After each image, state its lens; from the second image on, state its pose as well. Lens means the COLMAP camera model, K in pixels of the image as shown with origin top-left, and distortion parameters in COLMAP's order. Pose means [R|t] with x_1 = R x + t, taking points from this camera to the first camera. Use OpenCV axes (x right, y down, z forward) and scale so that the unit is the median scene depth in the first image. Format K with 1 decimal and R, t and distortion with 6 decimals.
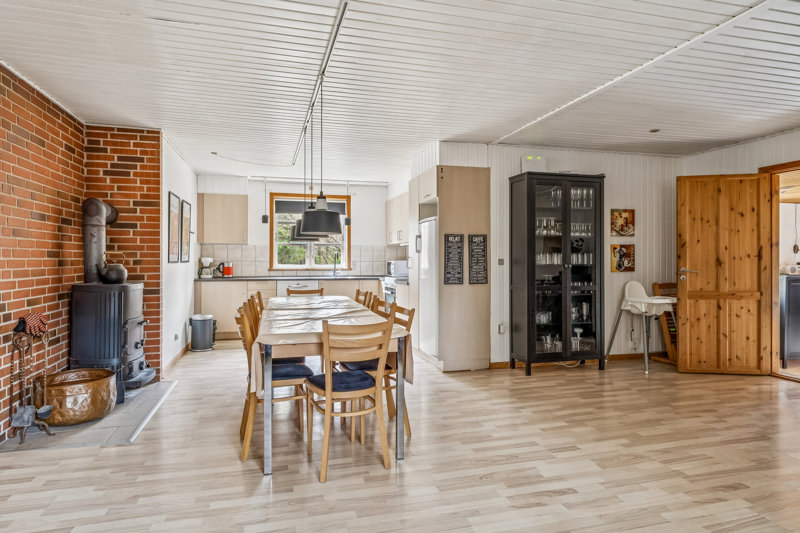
lens RADIAL K [[473.0, 0, 397.2], [0, 473.0, 257.6], [0, 0, 1]] dist [-0.004048, -0.002147]
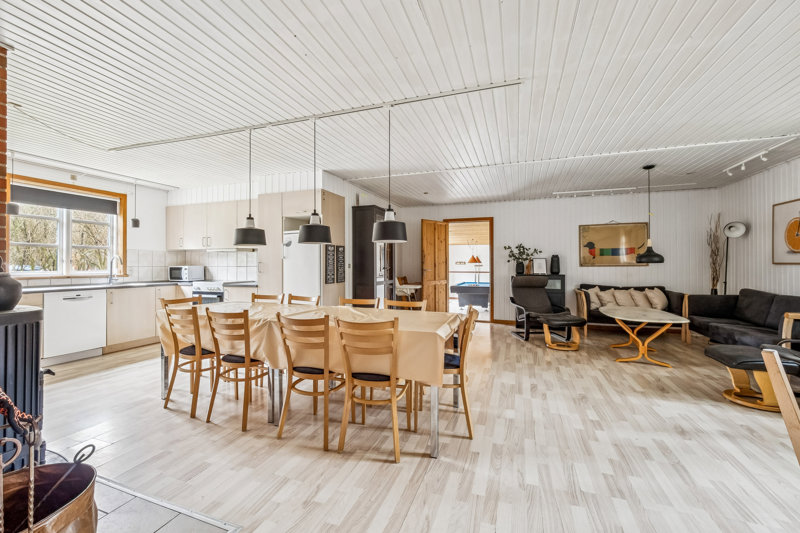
lens RADIAL K [[332.8, 0, 396.5], [0, 332.8, 263.6], [0, 0, 1]] dist [-0.006589, -0.000228]
pose [[0.575363, 0.002141, 0.817895, -0.501197], [-0.001380, 0.999998, -0.001646, 0.003073], [-0.817897, -0.000182, 0.575365, 0.324400]]
